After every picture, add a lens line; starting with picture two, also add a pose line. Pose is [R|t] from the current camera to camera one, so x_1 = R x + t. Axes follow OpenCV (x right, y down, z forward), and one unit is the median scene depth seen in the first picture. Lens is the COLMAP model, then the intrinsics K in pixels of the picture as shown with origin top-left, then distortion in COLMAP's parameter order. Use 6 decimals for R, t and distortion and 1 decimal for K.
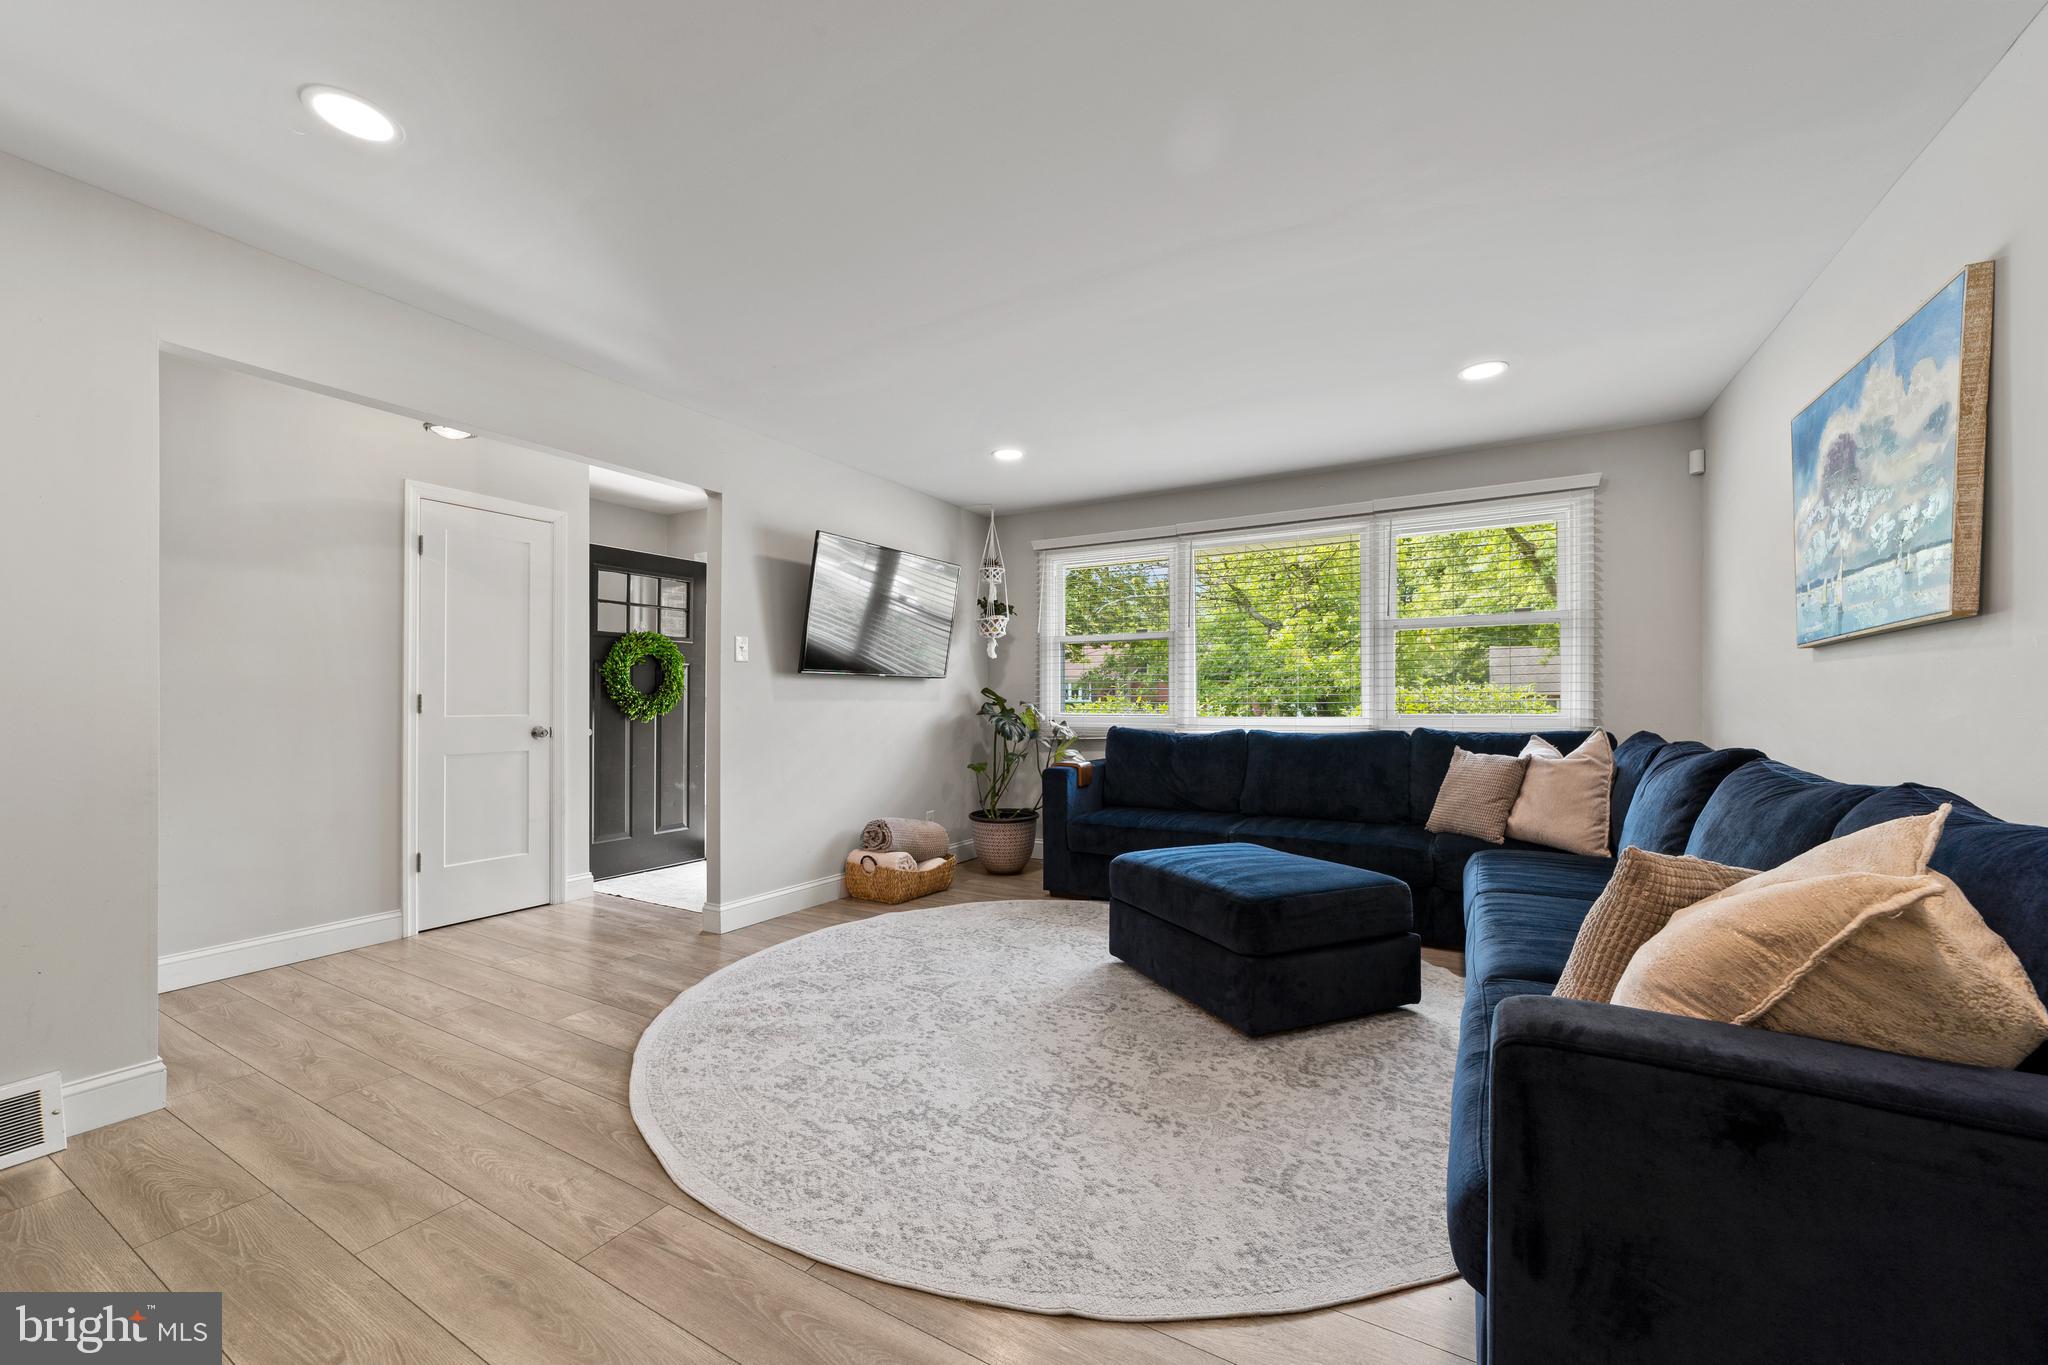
lens RADIAL K [[788.5, 0, 1020.8], [0, 788.5, 696.7], [0, 0, 1]] dist [-0.008815, 0.006310]
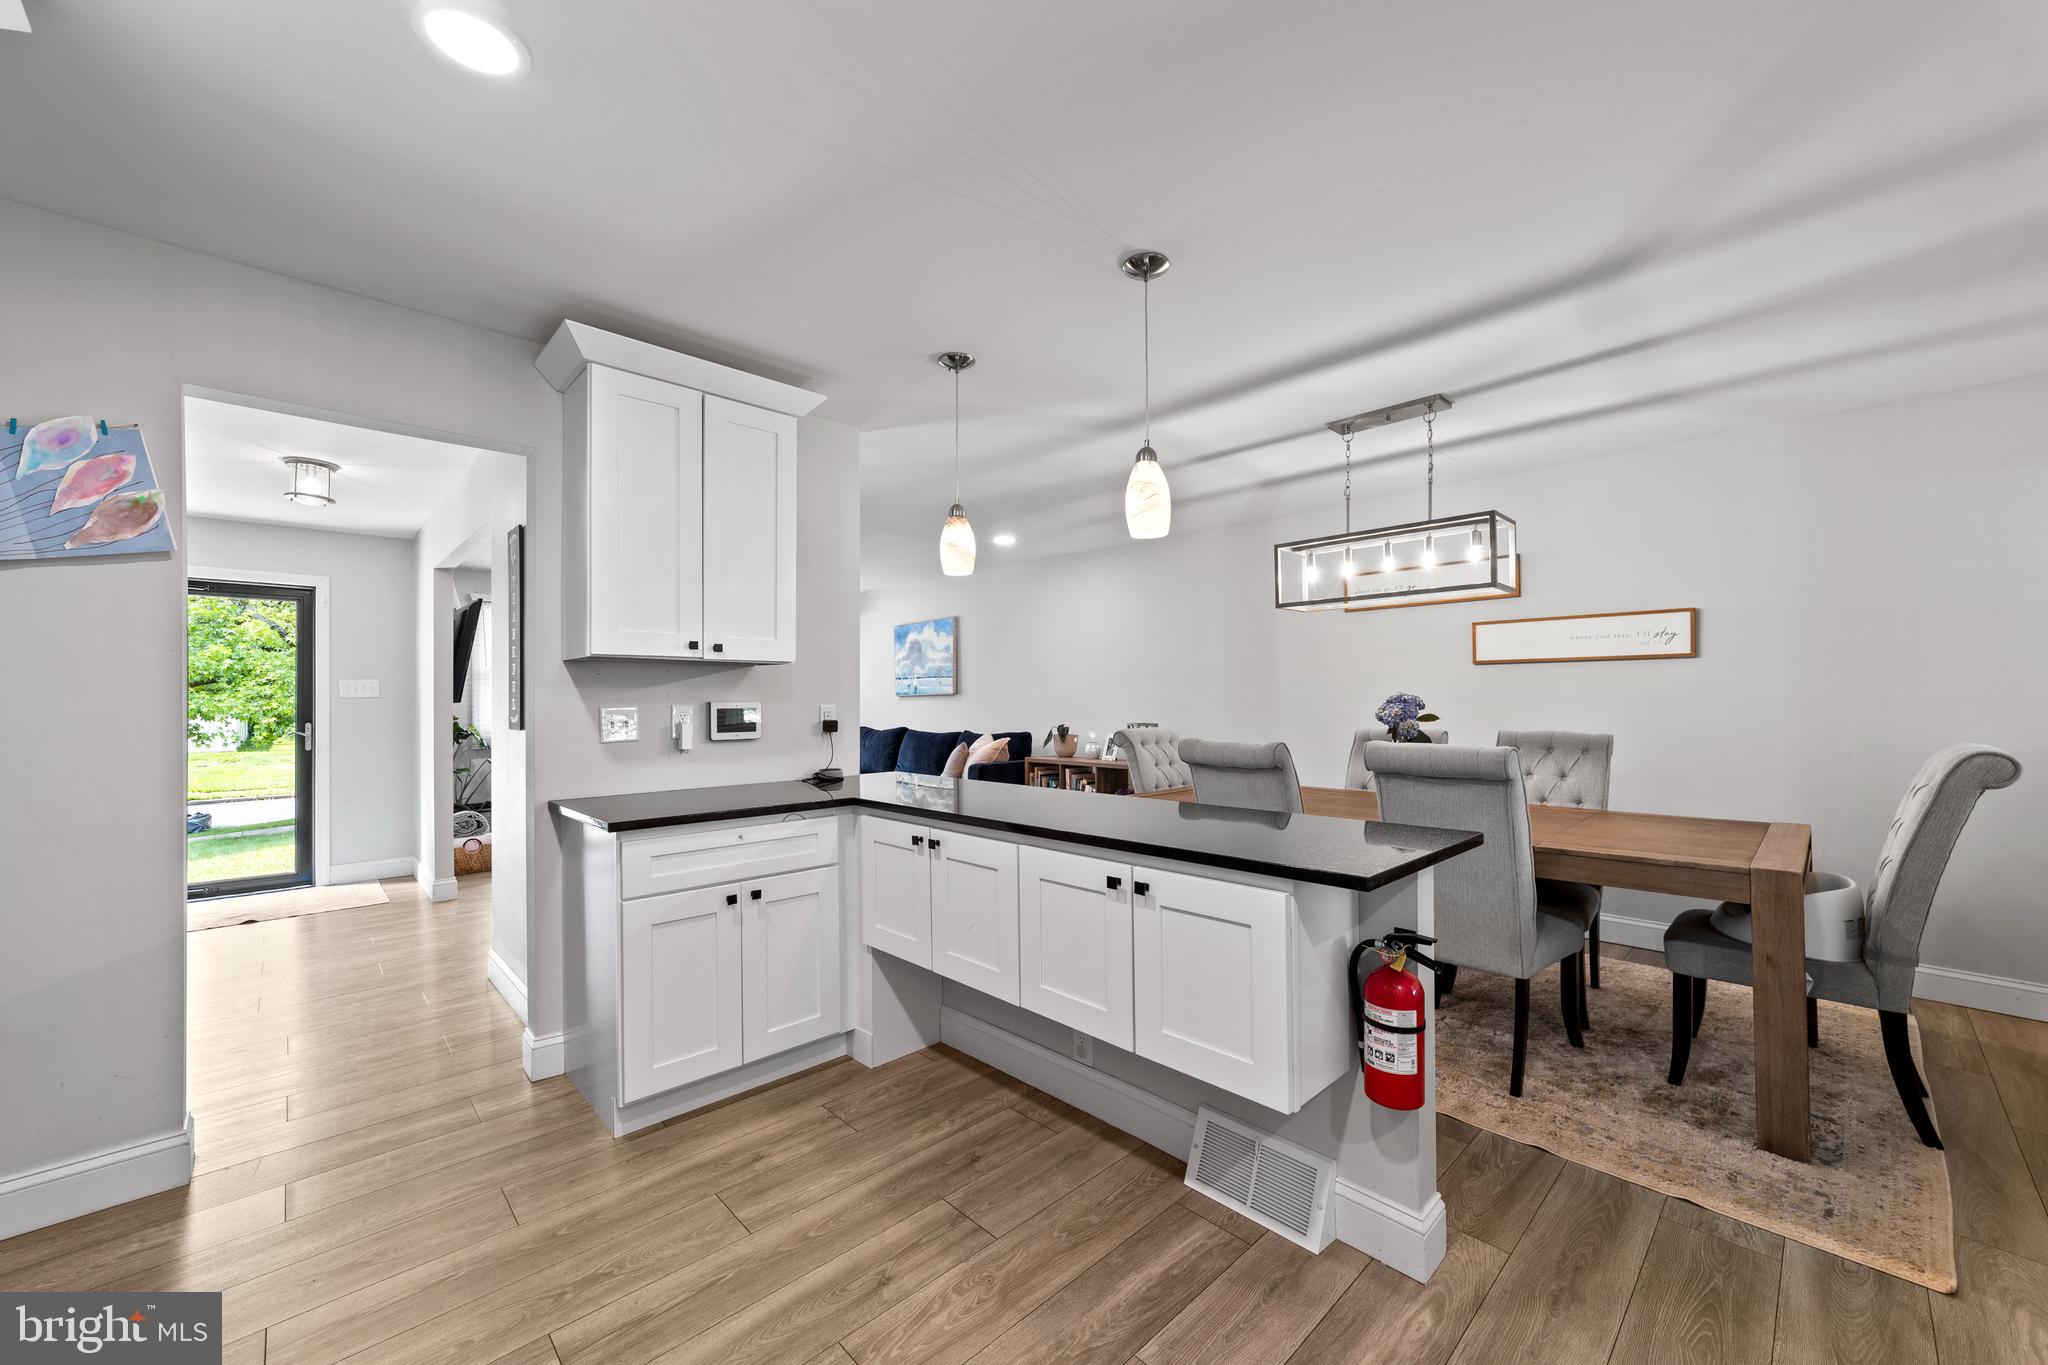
lens RADIAL K [[788.5, 0, 1020.8], [0, 788.5, 696.7], [0, 0, 1]] dist [-0.008815, 0.006310]
pose [[0.275508, 0.002324, 0.961296, -2.637523], [0.002810, 0.999991, -0.003223, -0.062136], [-0.961295, 0.003589, 0.275499, -0.528421]]
